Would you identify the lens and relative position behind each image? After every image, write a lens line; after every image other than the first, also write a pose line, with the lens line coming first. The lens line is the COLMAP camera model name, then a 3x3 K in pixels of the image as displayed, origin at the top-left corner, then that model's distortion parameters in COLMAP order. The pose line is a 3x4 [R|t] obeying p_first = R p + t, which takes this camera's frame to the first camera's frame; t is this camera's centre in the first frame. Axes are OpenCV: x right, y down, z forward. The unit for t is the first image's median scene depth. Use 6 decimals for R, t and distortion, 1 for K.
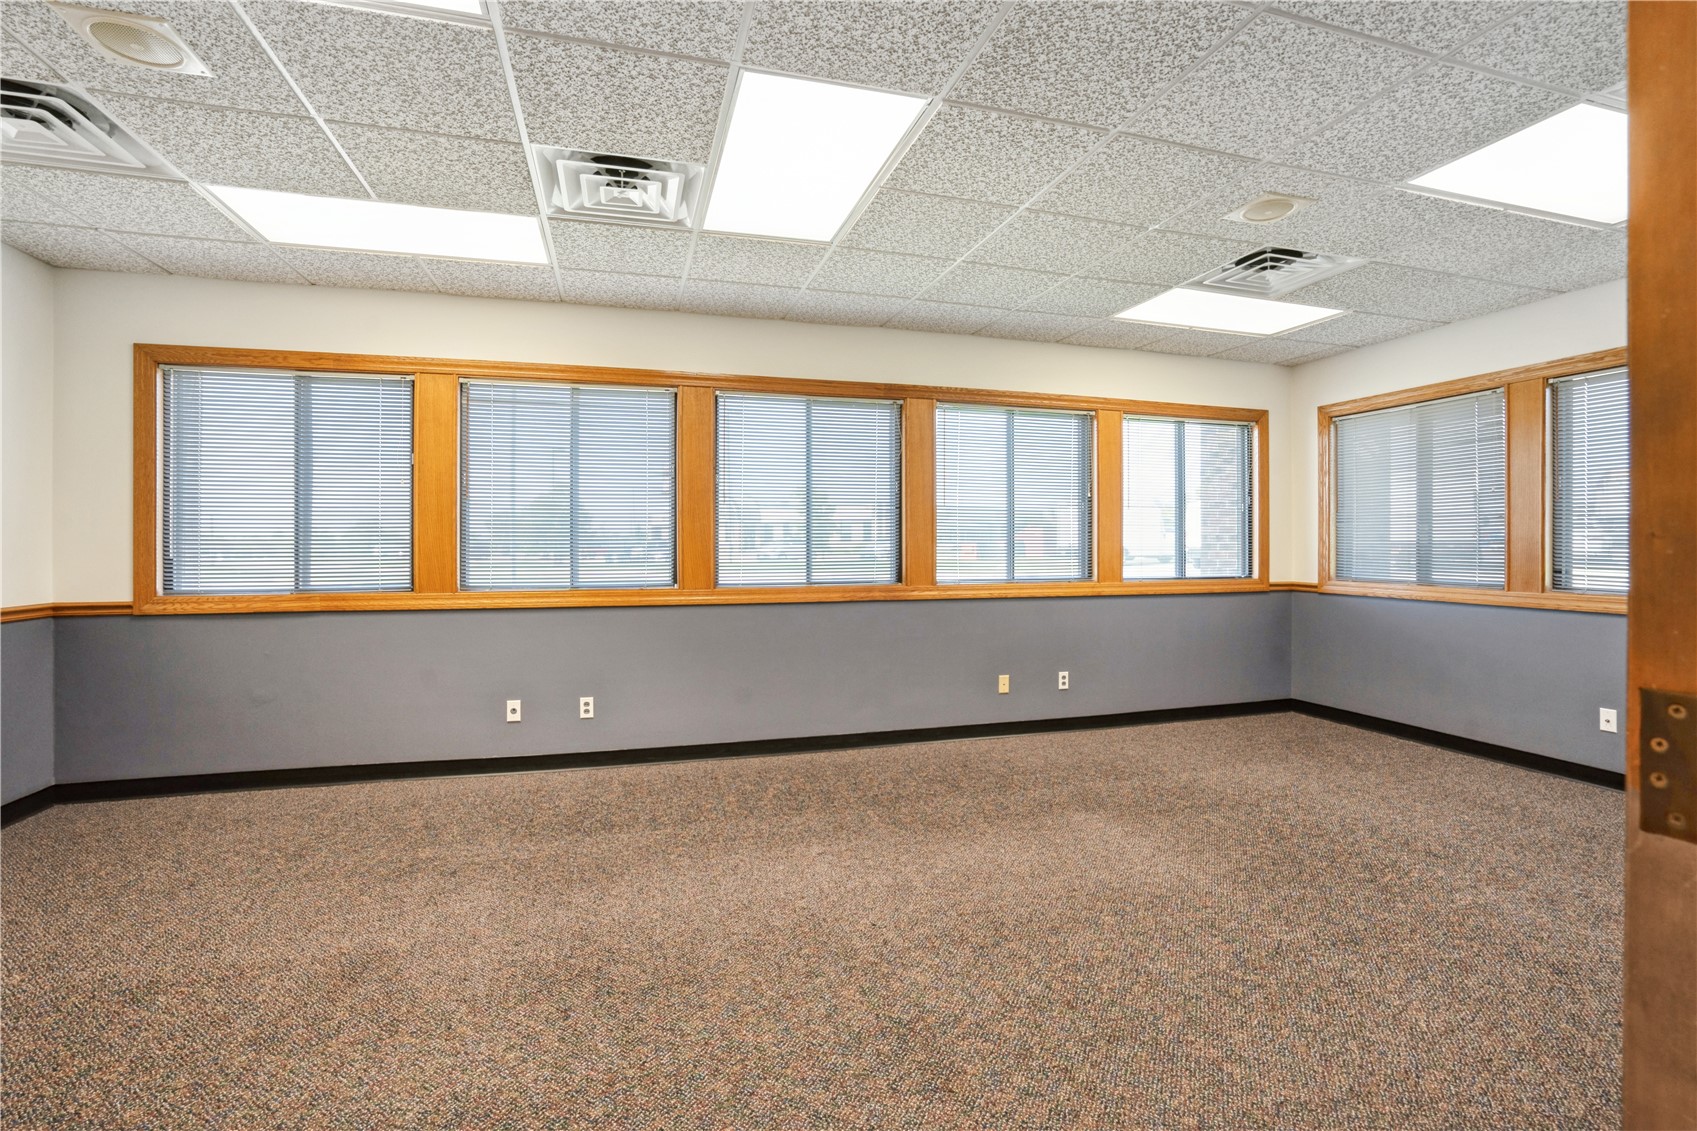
lens RADIAL K [[753.4, 0, 897.7], [0, 753.4, 538.8], [0, 0, 1]] dist [-0.001062, 0.000051]
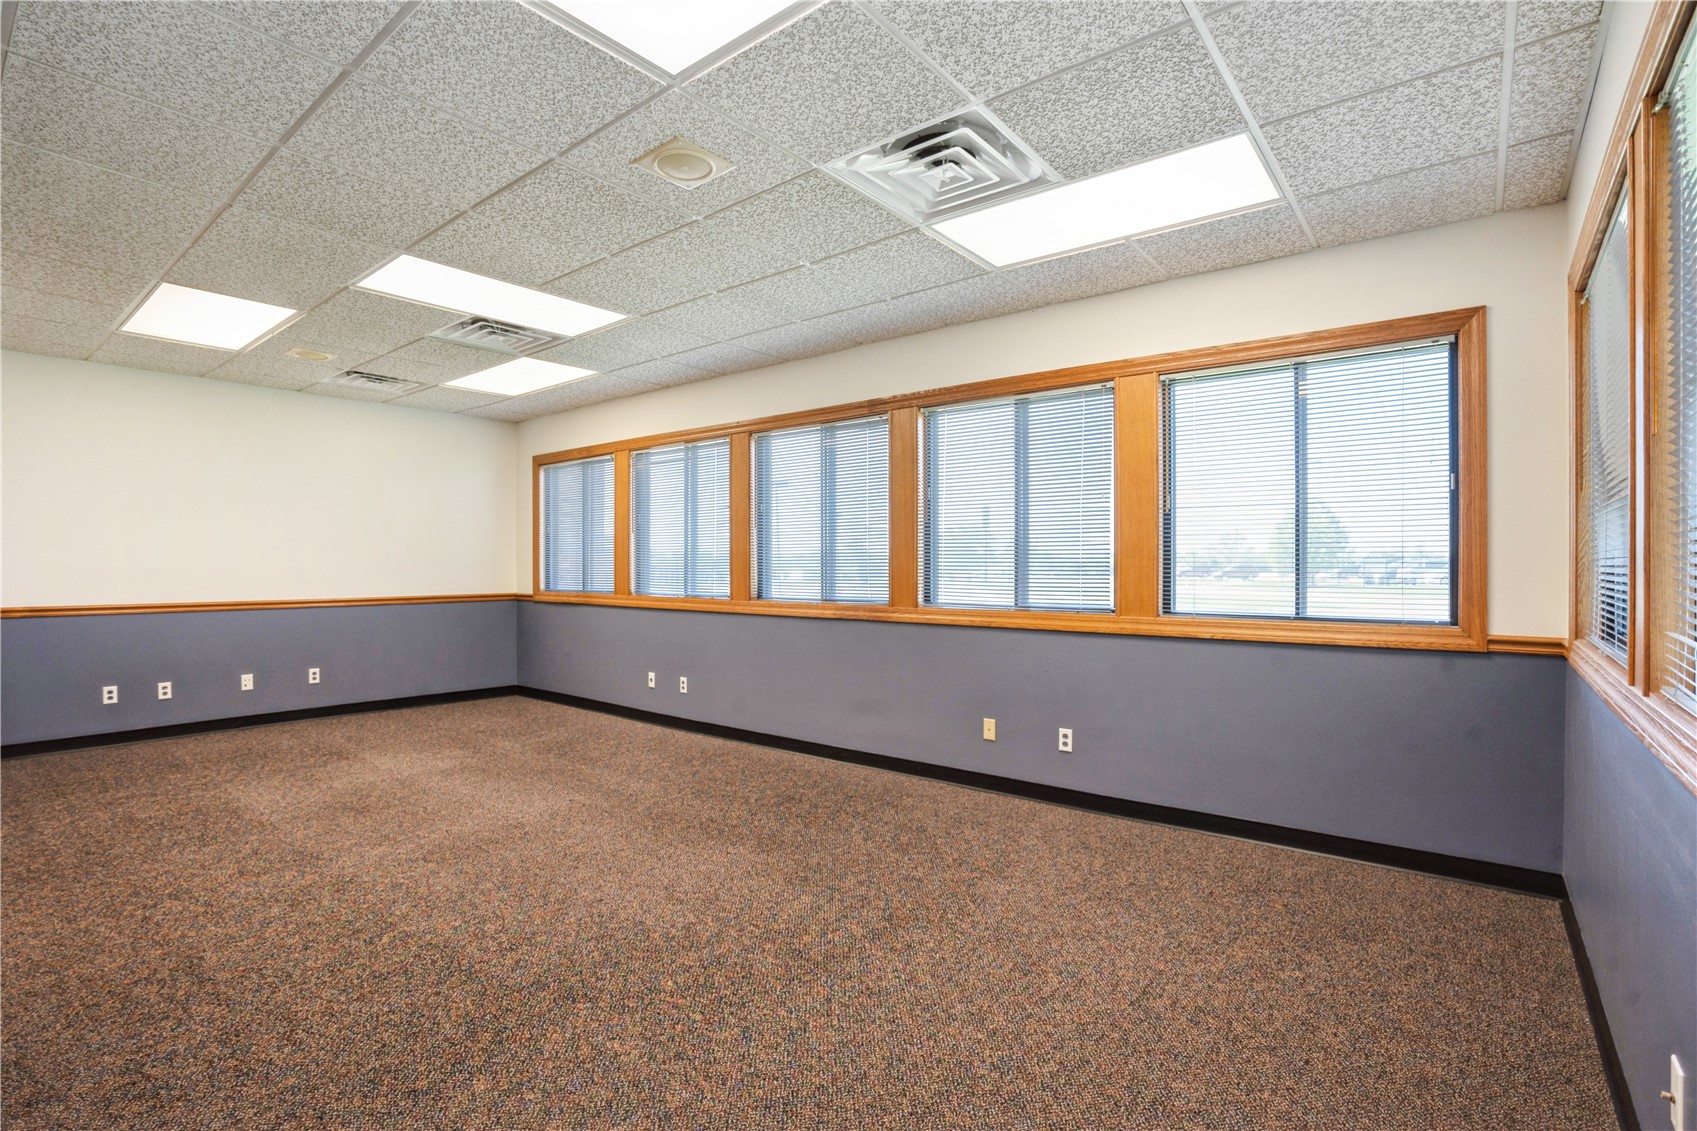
lens RADIAL K [[784.4, 0, 848.5], [0, 784.4, 565.5], [0, 0, 1]] dist [0.001021, 0.000124]
pose [[0.579595, -0.001627, -0.814903, 0.766098], [0.002561, 0.999997, -0.000175, 0.009806], [0.814901, -0.001985, 0.579597, 0.365387]]
